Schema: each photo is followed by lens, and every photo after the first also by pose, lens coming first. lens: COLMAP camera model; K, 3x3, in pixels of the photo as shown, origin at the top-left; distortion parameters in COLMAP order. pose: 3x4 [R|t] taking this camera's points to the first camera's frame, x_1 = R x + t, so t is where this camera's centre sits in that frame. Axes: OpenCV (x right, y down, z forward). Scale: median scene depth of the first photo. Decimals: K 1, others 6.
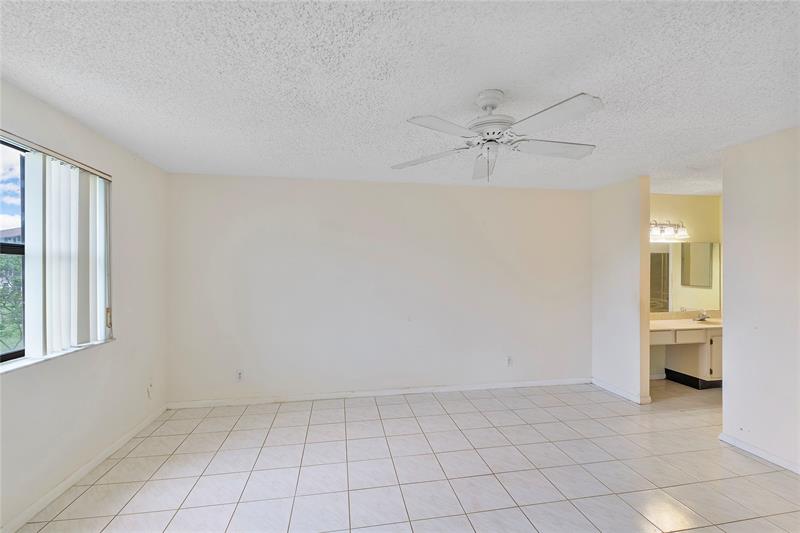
lens RADIAL K [[338.2, 0, 400.0], [0, 338.2, 266.5], [0, 0, 1]] dist [-0.004203, -0.000206]
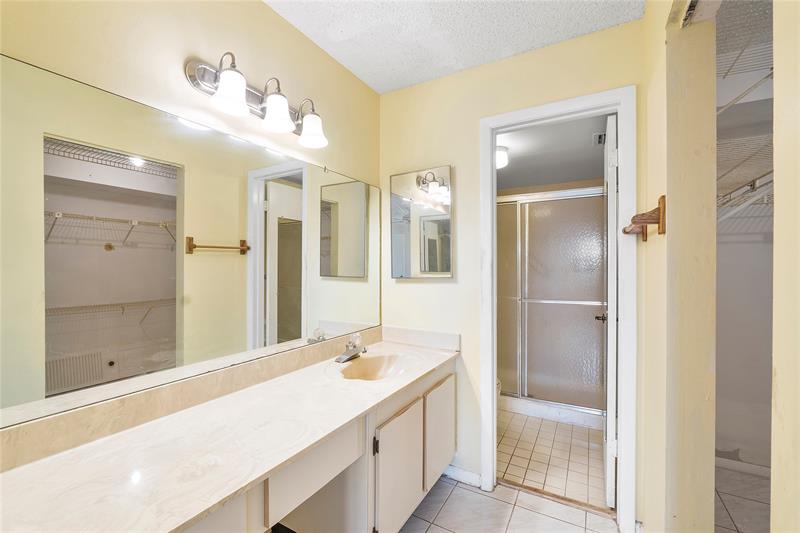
lens RADIAL K [[338.2, 0, 400.0], [0, 338.2, 266.5], [0, 0, 1]] dist [-0.004203, -0.000206]
pose [[0.639322, -0.006507, 0.768912, 0.585671], [-0.003454, 0.999930, 0.011334, 0.038495], [-0.768932, -0.009902, 0.639254, 0.658260]]
